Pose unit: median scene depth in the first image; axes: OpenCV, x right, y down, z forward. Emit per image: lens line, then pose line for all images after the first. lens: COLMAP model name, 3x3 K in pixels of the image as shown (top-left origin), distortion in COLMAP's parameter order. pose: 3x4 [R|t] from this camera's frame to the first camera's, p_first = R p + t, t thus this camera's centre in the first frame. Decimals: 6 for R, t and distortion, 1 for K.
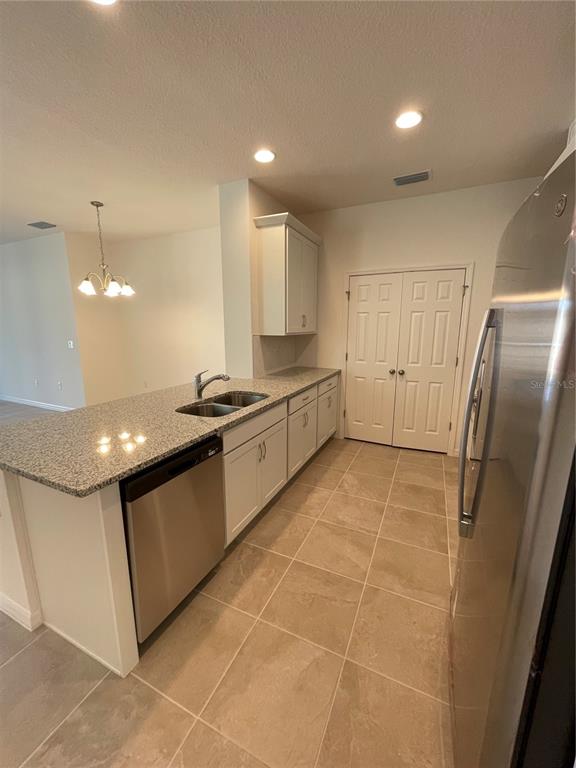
lens RADIAL K [[311.5, 0, 284.6], [0, 311.5, 384.3], [0, 0, 1]] dist [-0.001784, -0.000122]
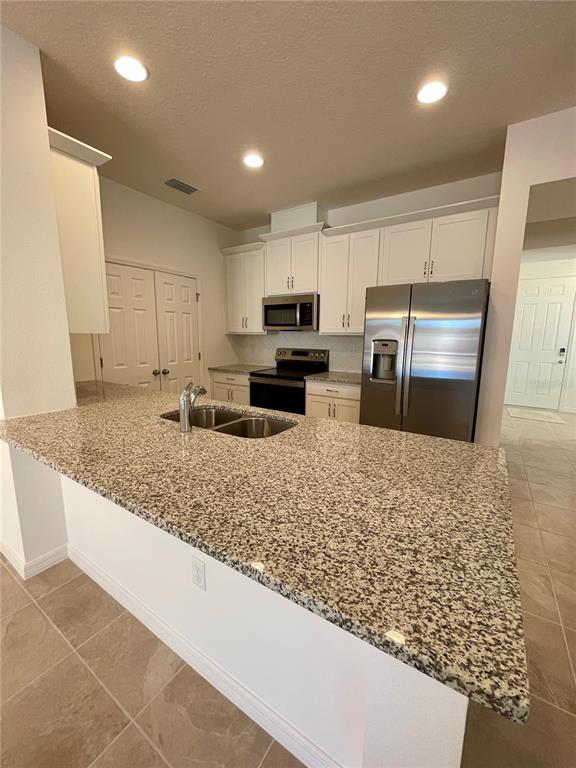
lens RADIAL K [[311.5, 0, 290.2], [0, 311.5, 385.1], [0, 0, 1]] dist [-0.001784, -0.000122]
pose [[0.131766, -0.158757, 0.978485, -0.617474], [0.176743, 0.975038, 0.134397, -0.066497], [-0.975397, 0.155231, 0.156536, 0.511754]]
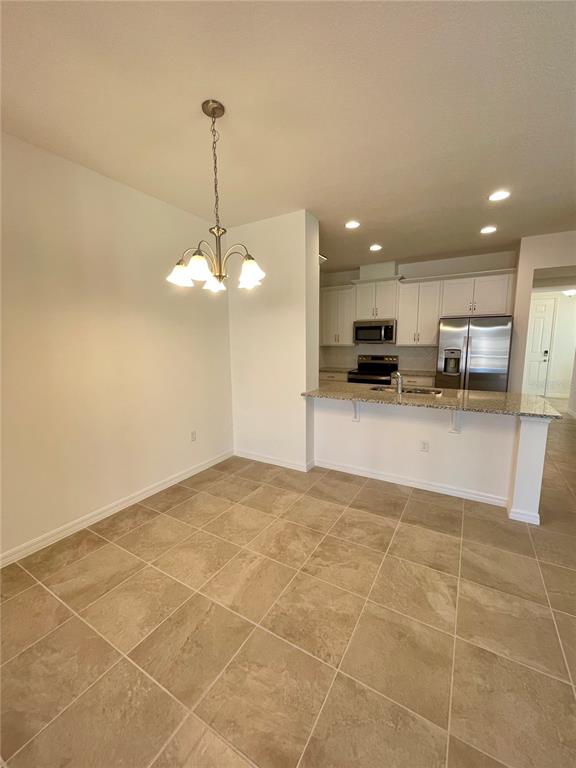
lens RADIAL K [[311.5, 0, 282.7], [0, 311.5, 386.0], [0, 0, 1]] dist [-0.001784, -0.000122]
pose [[0.094850, -0.150703, 0.984018, -1.165744], [0.195202, 0.972101, 0.130062, -0.184684], [-0.976166, 0.179746, 0.121621, 0.925726]]
